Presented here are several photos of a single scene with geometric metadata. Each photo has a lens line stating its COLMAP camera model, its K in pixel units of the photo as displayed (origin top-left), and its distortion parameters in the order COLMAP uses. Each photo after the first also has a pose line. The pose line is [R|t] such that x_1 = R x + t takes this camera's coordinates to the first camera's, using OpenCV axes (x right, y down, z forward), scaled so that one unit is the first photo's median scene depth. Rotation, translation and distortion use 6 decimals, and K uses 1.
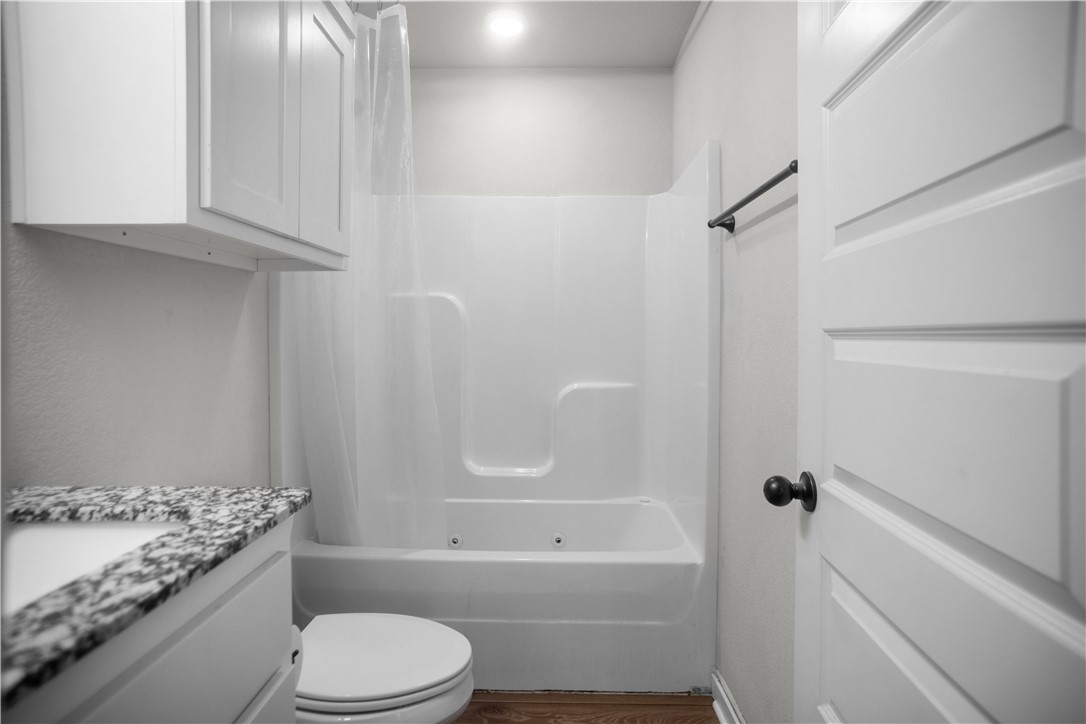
lens RADIAL K [[565.3, 0, 545.4], [0, 565.3, 356.5], [0, 0, 1]] dist [-0.030368, 0.007043]
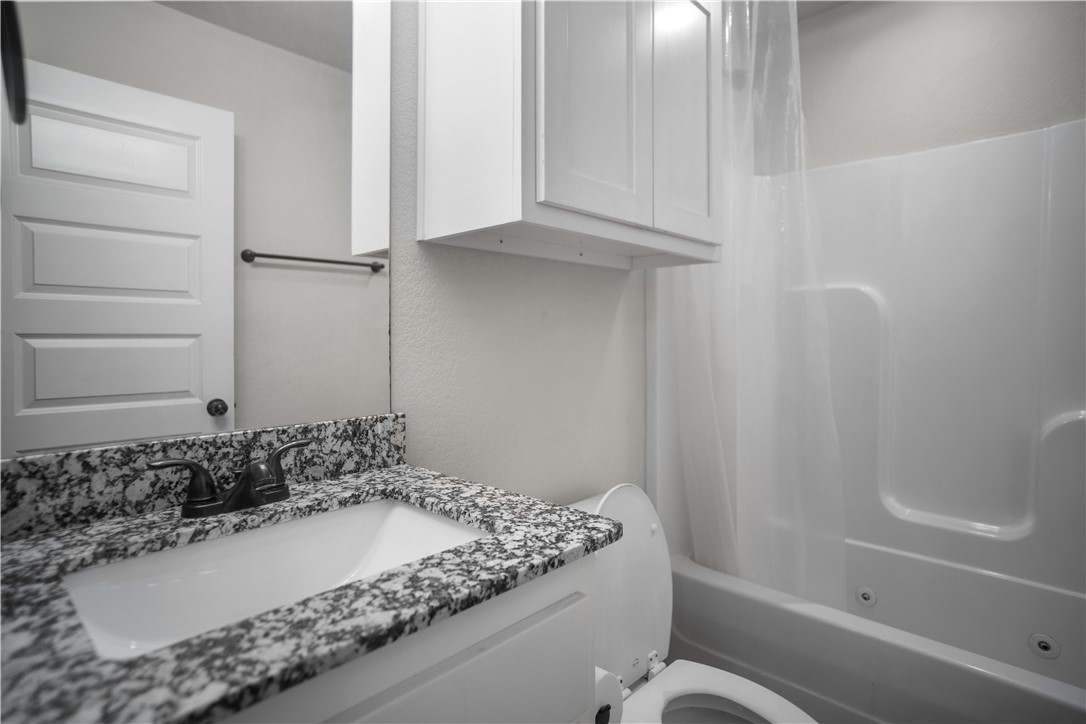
lens RADIAL K [[565.3, 0, 541.5], [0, 565.3, 352.0], [0, 0, 1]] dist [-0.030368, 0.007043]
pose [[0.743023, 0.020998, -0.668936, 0.046978], [-0.027565, 0.999620, 0.000761, -0.014581], [0.668698, 0.017874, 0.743319, 0.343861]]
